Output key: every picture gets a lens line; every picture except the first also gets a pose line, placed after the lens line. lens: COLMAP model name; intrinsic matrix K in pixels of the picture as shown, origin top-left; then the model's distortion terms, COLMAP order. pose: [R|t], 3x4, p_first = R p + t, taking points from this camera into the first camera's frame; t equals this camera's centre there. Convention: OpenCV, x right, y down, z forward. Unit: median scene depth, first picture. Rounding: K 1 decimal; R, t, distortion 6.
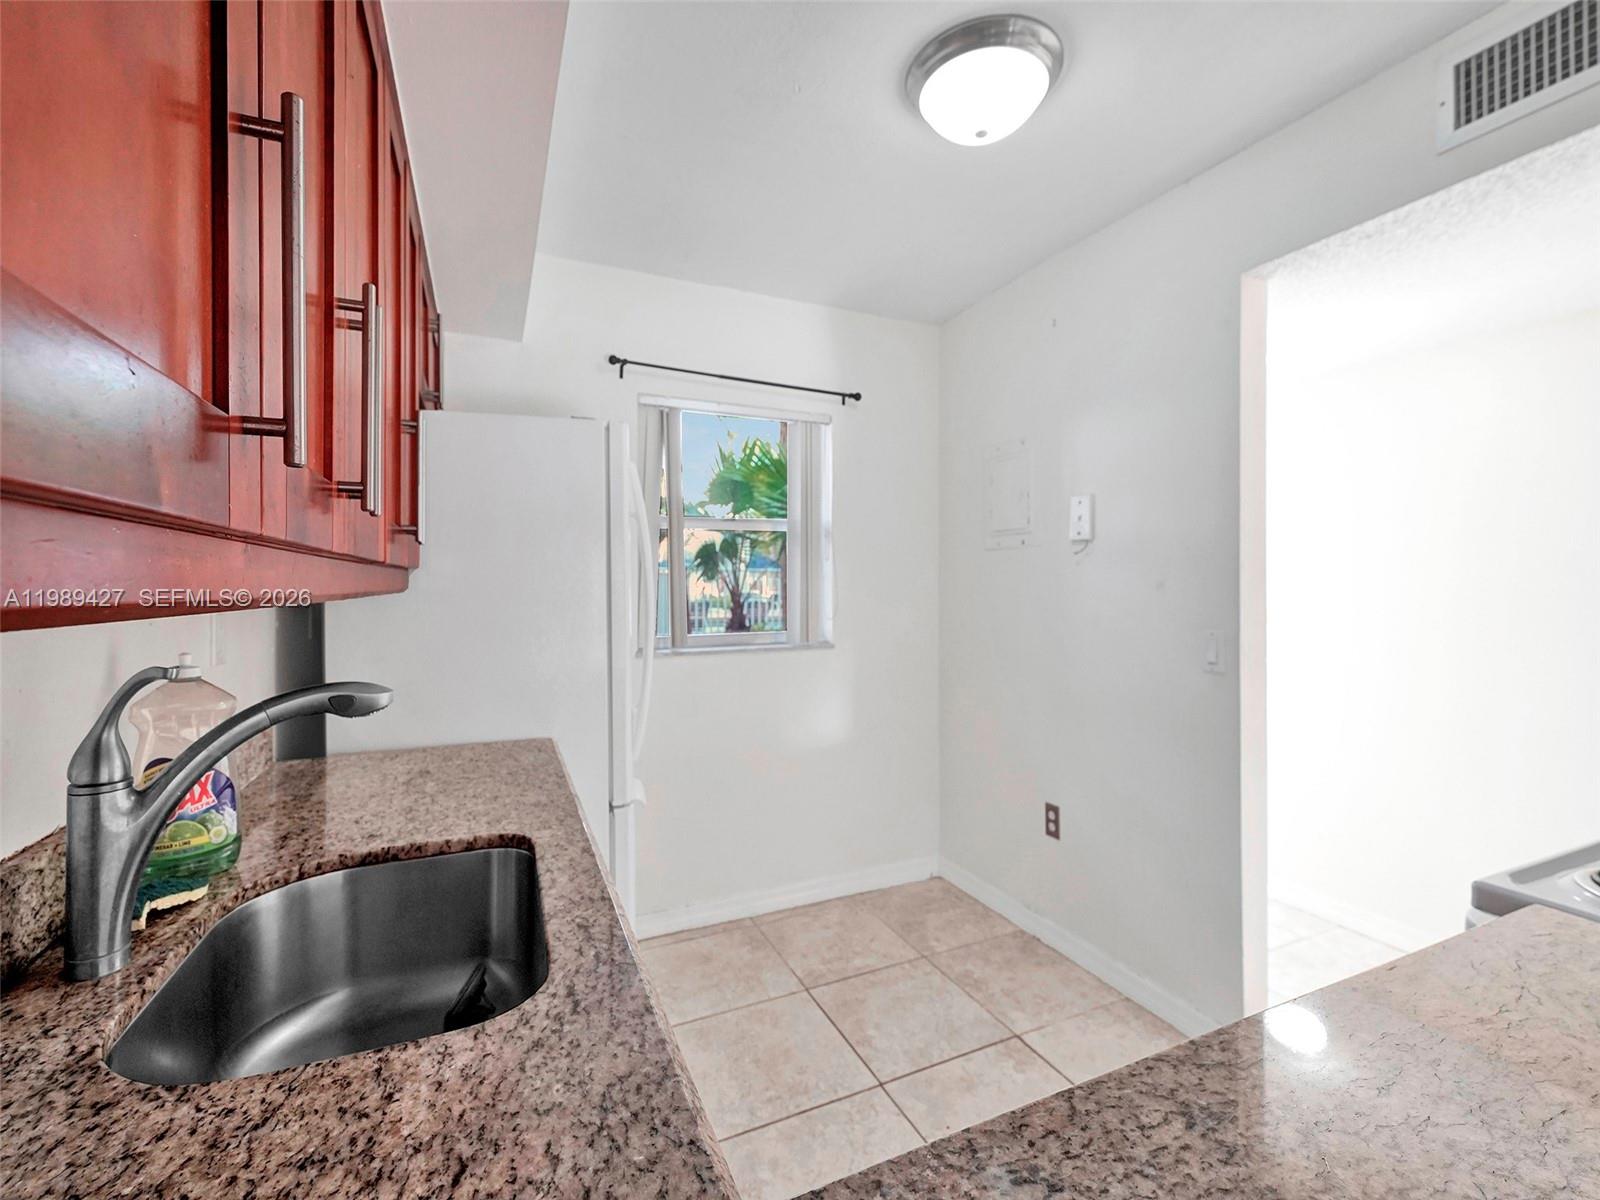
lens RADIAL K [[687.4, 0, 801.3], [0, 687.4, 587.5], [0, 0, 1]] dist [-0.000600, 0.000566]
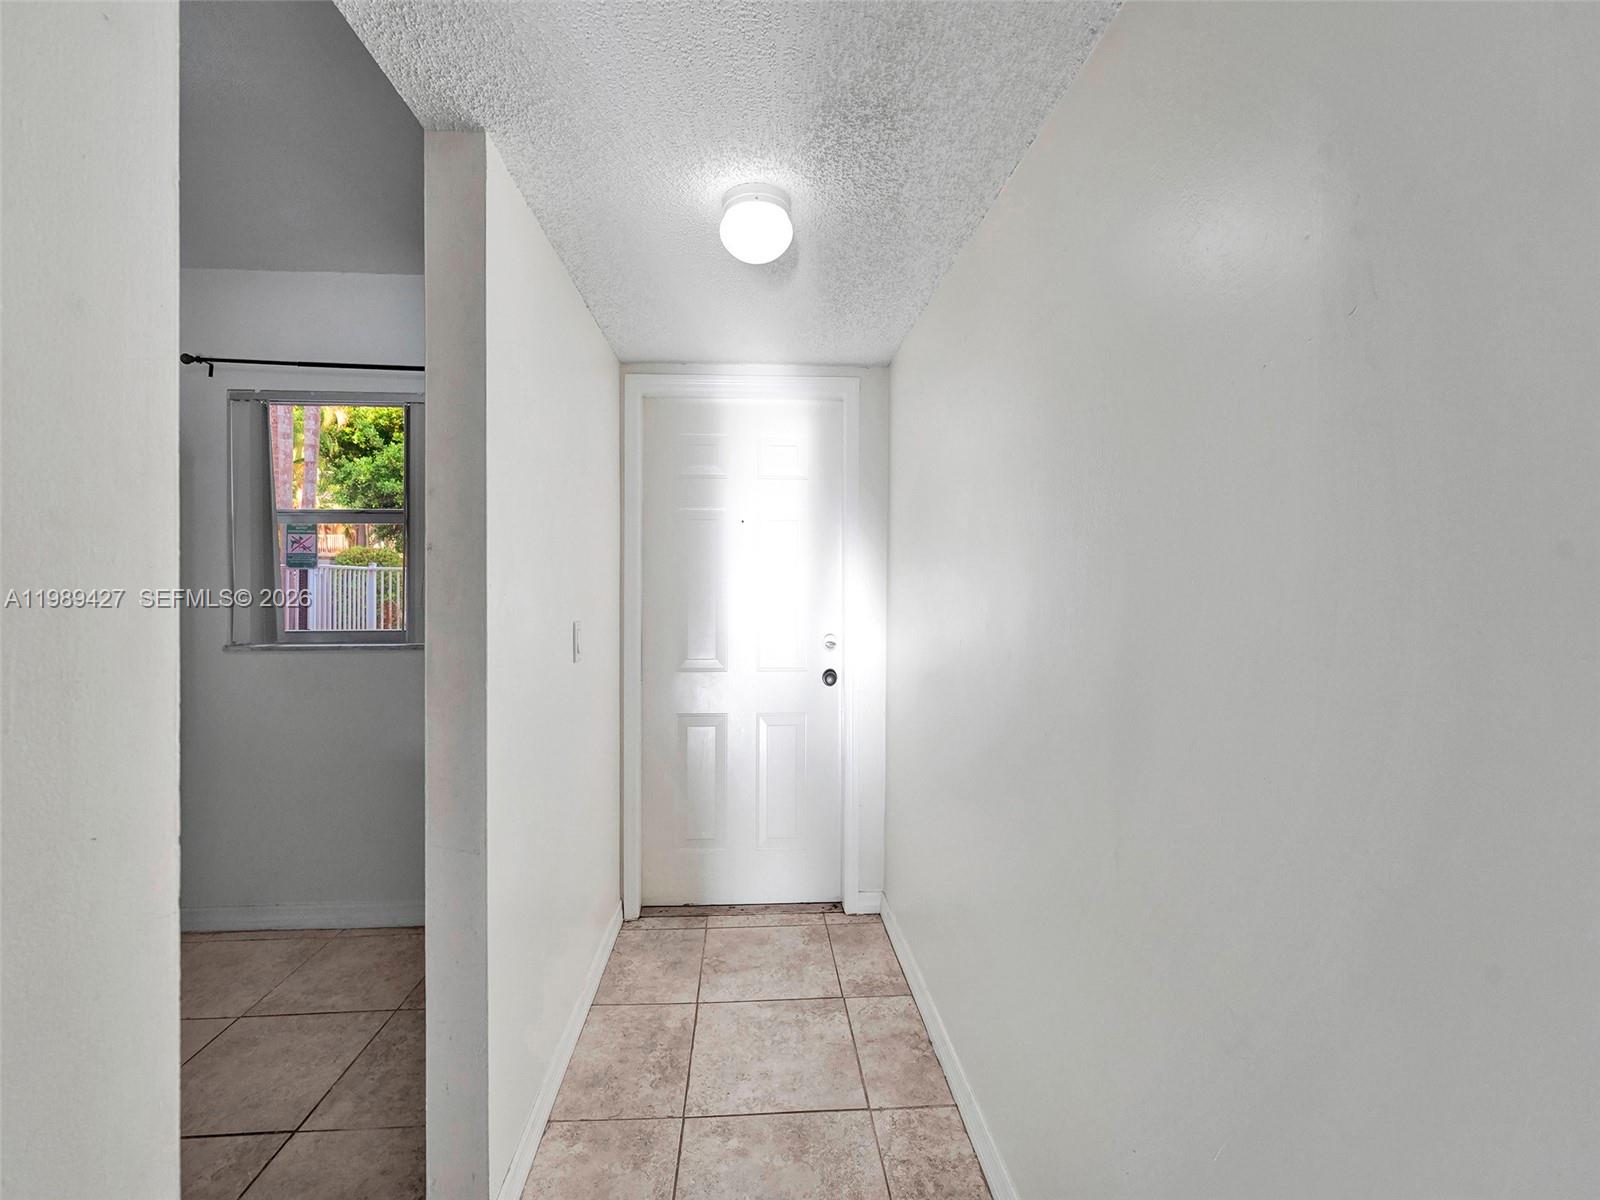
lens RADIAL K [[643.3, 0, 801.7], [0, 643.3, 584.2], [0, 0, 1]] dist [-0.016995, -0.000039]
pose [[0.941246, 0.005339, -0.337680, 1.012812], [-0.004789, 0.999986, 0.002461, -0.004178], [0.337688, -0.000699, 0.941258, 0.476672]]
